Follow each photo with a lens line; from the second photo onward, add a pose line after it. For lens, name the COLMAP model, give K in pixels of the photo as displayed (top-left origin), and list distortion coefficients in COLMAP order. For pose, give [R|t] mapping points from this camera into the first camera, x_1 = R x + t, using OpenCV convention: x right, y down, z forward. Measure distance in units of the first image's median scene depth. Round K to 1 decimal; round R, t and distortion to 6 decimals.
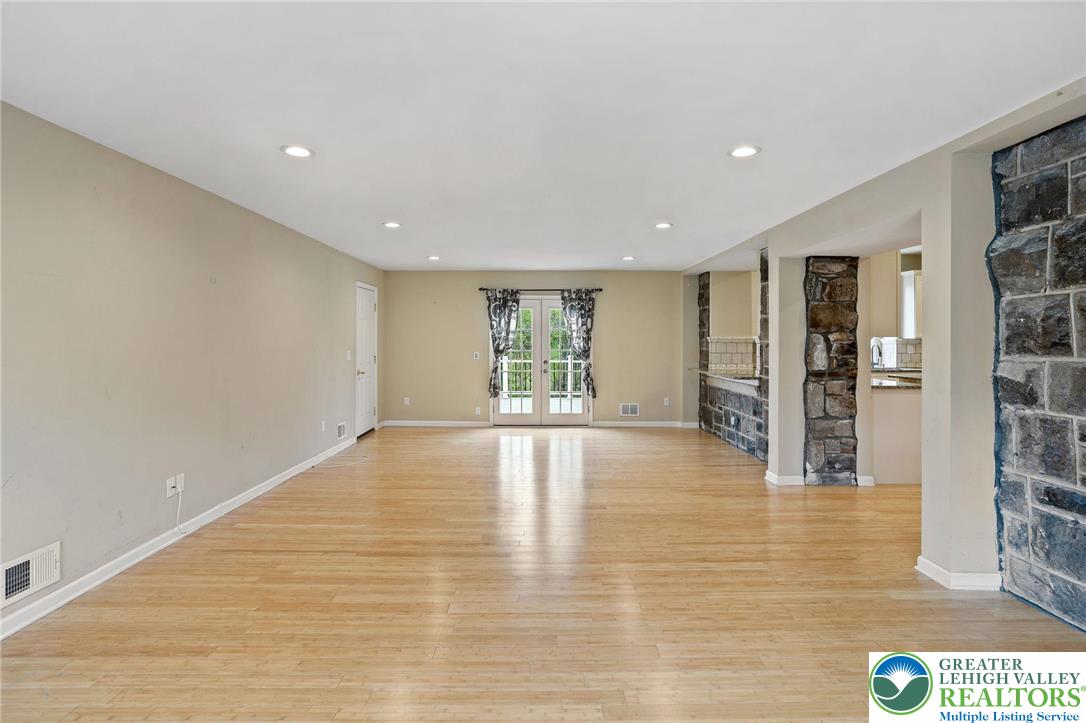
lens RADIAL K [[540.5, 0, 543.8], [0, 540.5, 340.7], [0, 0, 1]] dist [-0.042900, 0.029205]
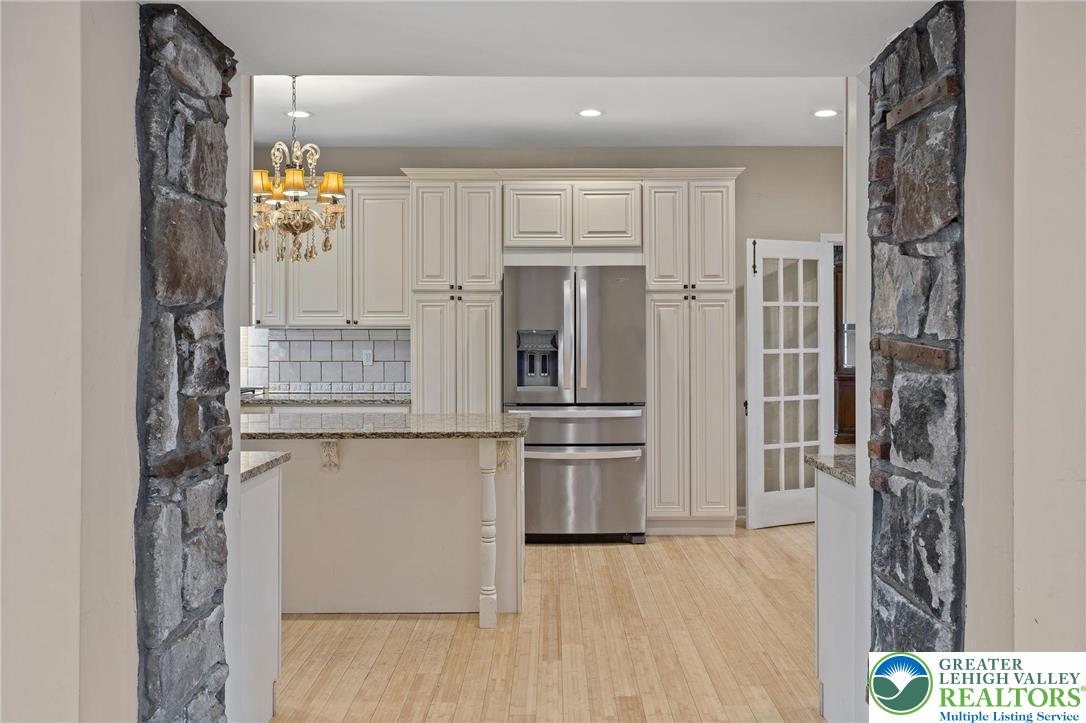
lens RADIAL K [[918.9, 0, 542.1], [0, 918.9, 327.5], [0, 0, 1]] dist [0.007828, 0.002409]
pose [[0.010288, 0.001776, 0.999946, 0.064234], [0.002880, 0.999994, -0.001806, -0.004468], [-0.999943, 0.002898, 0.010283, 0.814751]]
